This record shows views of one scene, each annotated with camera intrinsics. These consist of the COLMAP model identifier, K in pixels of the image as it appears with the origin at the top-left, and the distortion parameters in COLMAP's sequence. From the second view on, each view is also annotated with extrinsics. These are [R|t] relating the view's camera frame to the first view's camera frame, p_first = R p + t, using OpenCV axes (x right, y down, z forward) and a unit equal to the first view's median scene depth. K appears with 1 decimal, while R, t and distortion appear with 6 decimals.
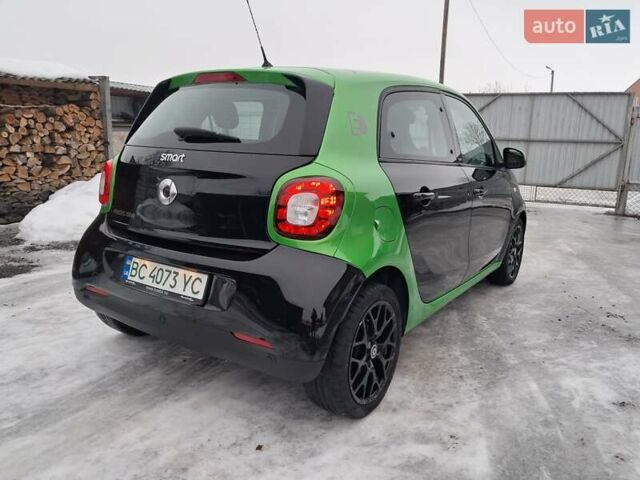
lens RADIAL K [[501.9, 0, 321.7], [0, 501.9, 247.6], [0, 0, 1]] dist [0.001086, -0.008335]
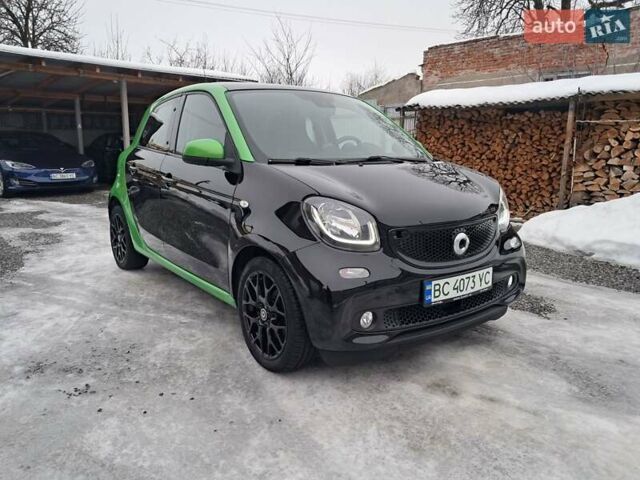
lens RADIAL K [[500.0, 0, 318.5], [0, 500.0, 241.2], [0, 0, 1]] dist [0.000530, 0.000228]
pose [[-0.337260, 0.147827, -0.929733, 1.317454], [-0.218709, 0.948270, 0.230111, -0.328354], [0.915654, 0.280948, -0.287483, 1.770292]]
